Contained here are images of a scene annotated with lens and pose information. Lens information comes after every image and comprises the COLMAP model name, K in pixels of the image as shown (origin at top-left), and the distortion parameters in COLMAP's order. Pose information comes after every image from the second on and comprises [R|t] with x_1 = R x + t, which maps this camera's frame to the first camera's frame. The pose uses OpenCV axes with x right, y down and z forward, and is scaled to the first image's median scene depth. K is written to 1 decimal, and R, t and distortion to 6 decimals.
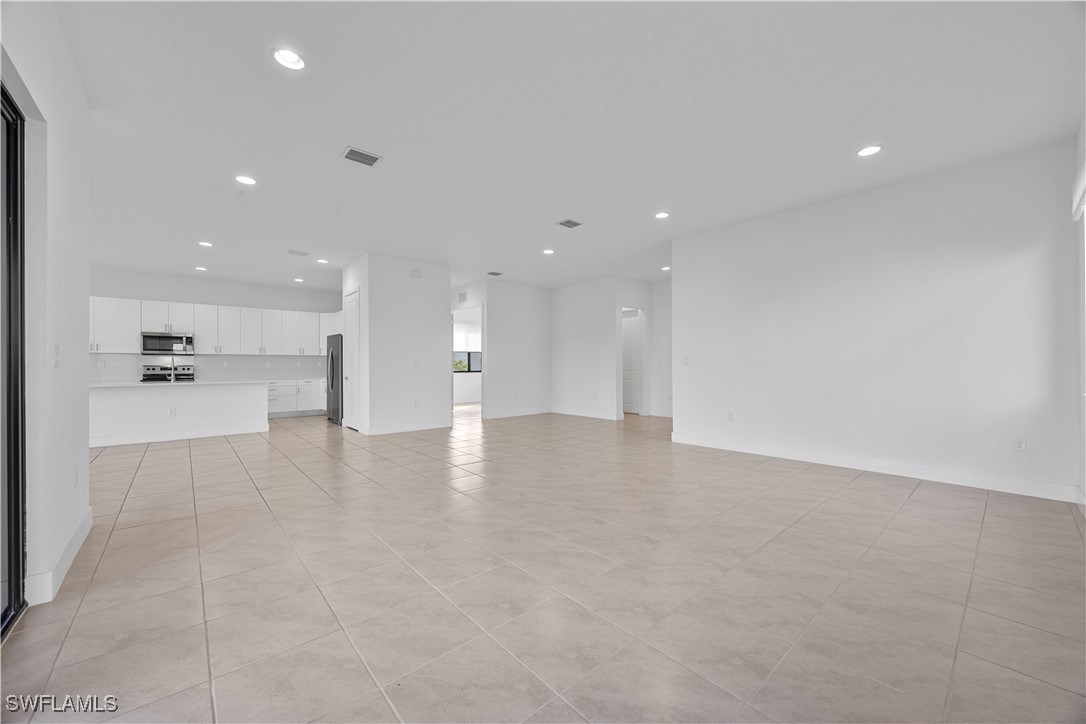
lens RADIAL K [[414.6, 0, 550.3], [0, 414.6, 363.2], [0, 0, 1]] dist [-0.008068, -0.000033]
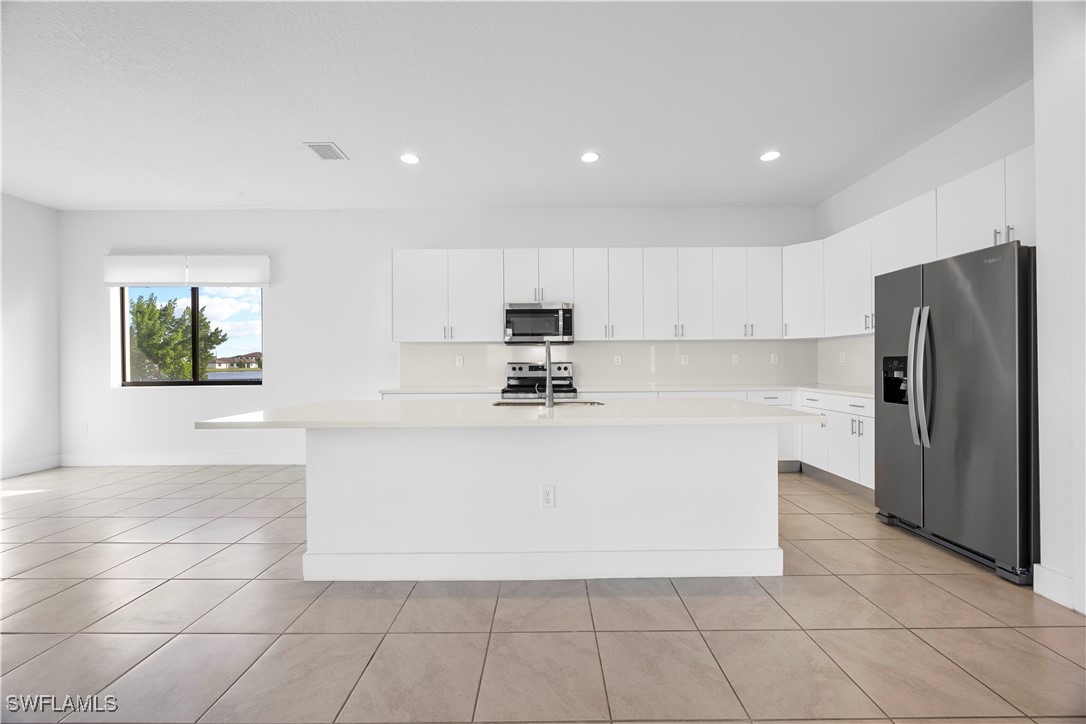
lens RADIAL K [[414.6, 0, 549.7], [0, 414.6, 362.2], [0, 0, 1]] dist [-0.008068, -0.000033]
pose [[0.748532, -0.004579, -0.663083, -0.545239], [0.009854, 0.999943, 0.004219, 0.003049], [0.663025, -0.009692, 0.748534, 0.589231]]
